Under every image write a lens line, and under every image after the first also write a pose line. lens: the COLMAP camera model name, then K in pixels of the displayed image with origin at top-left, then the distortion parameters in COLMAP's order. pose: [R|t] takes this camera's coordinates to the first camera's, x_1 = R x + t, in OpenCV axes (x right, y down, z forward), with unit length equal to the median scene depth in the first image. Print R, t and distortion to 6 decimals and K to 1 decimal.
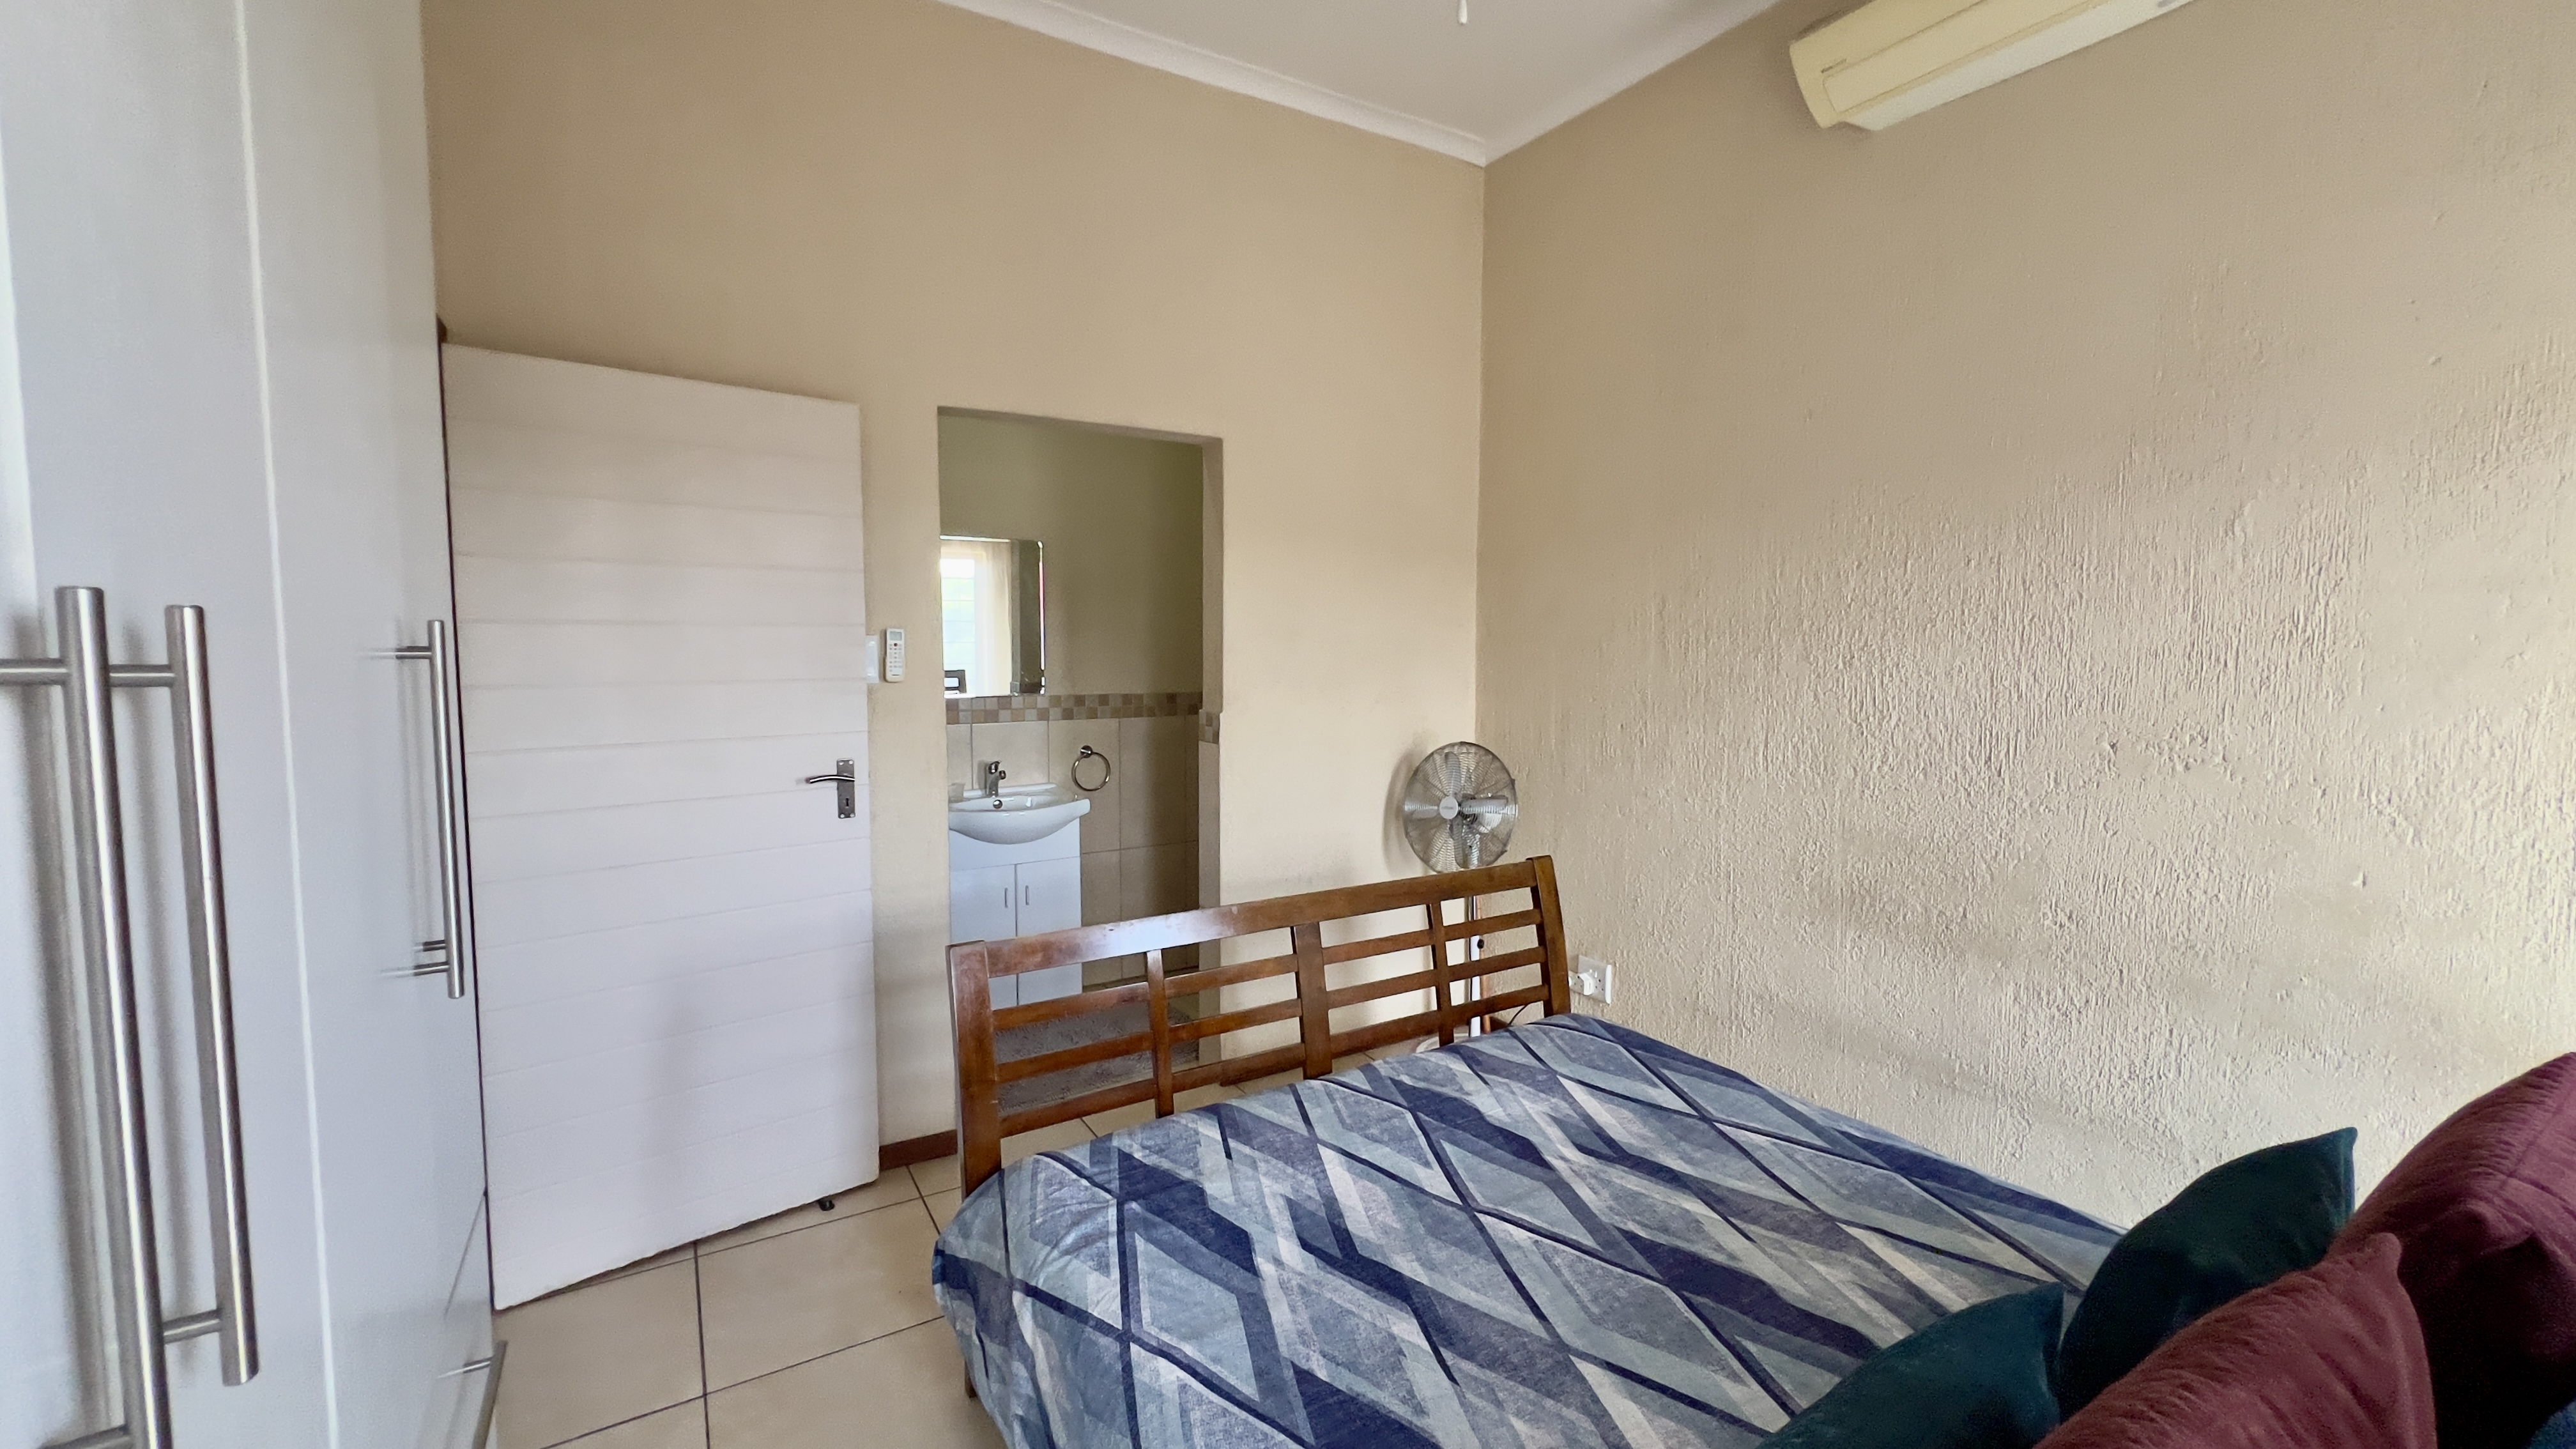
lens RADIAL K [[1034.5, 0, 1283.3], [0, 1034.5, 720.2], [0, 0, 1]] dist [0.000178, 0.000167]
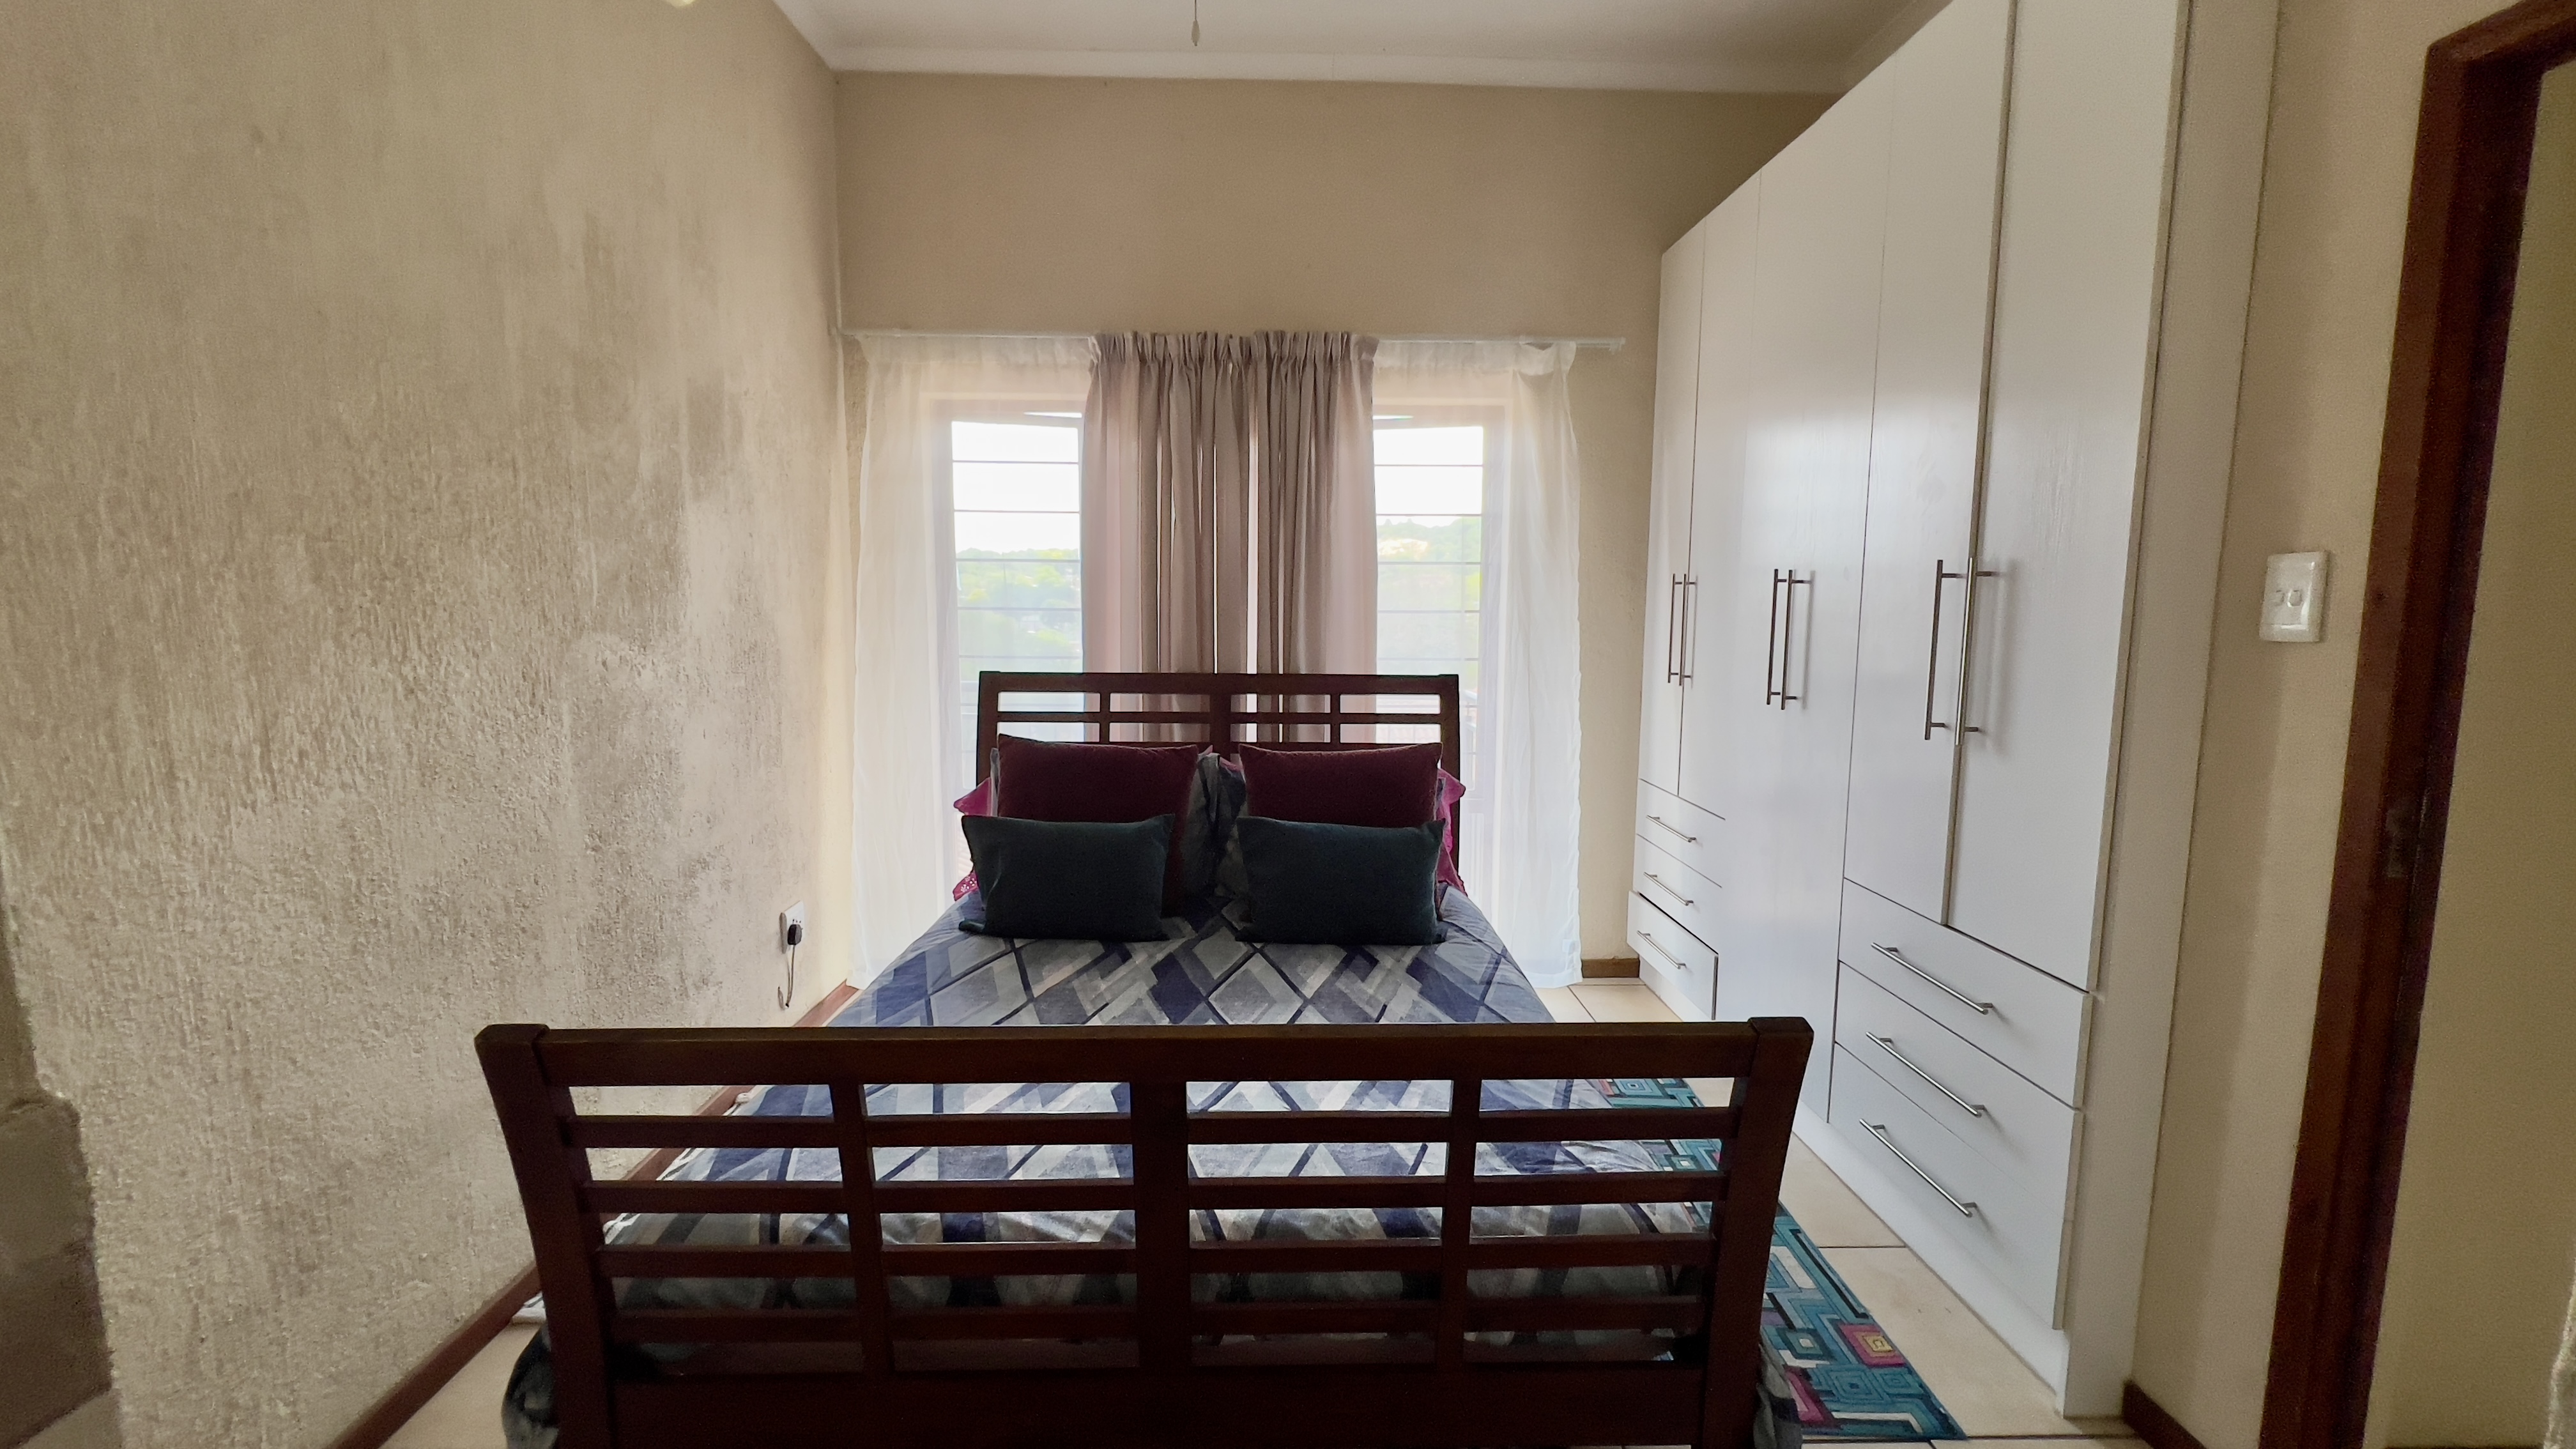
lens RADIAL K [[1032.8, 0, 1289.6], [0, 1032.8, 714.5], [0, 0, 1]] dist [-0.000251, 0.000379]
pose [[-0.862637, -0.062540, 0.501943, -0.393361], [0.032737, 0.983344, 0.178783, -0.105440], [-0.504763, 0.170657, -0.846221, 1.842685]]
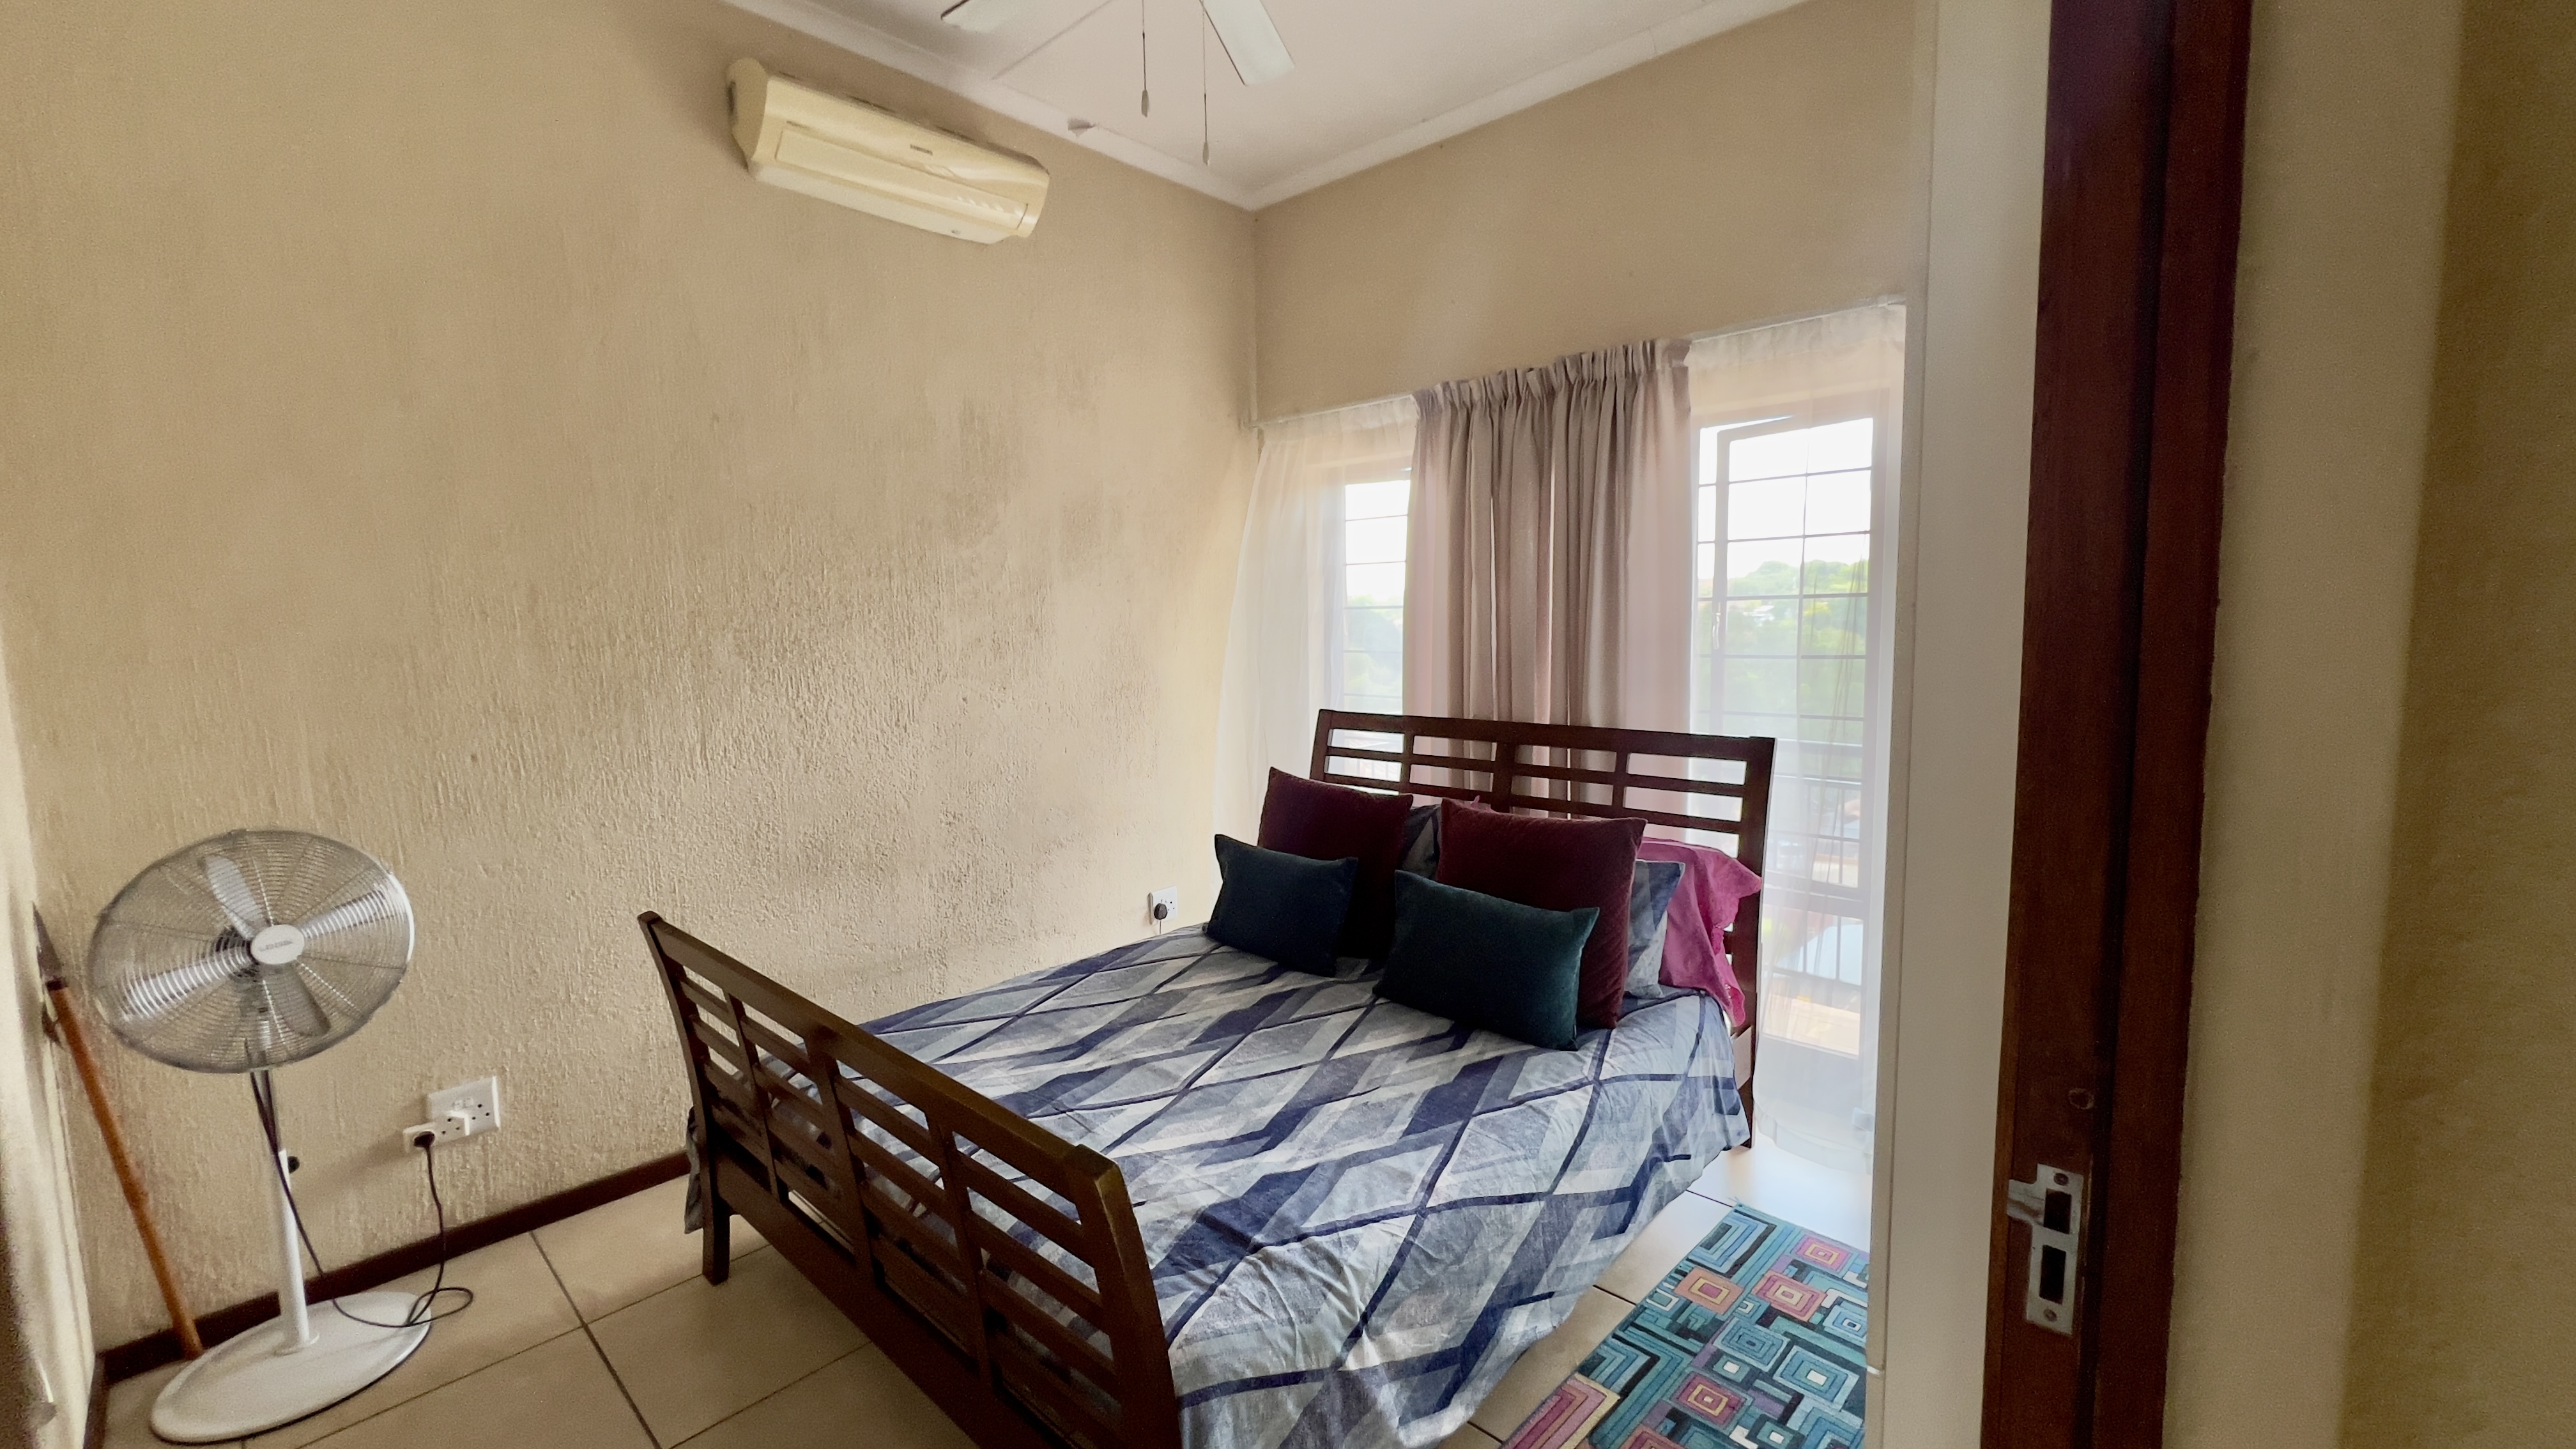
lens RADIAL K [[1034.5, 0, 1283.3], [0, 1034.5, 720.2], [0, 0, 1]] dist [0.000178, 0.000167]
pose [[-0.272332, -0.089471, 0.958035, -0.977198], [0.090421, 0.988882, 0.118055, -0.100087], [-0.957945, 0.118777, -0.261214, 1.132980]]
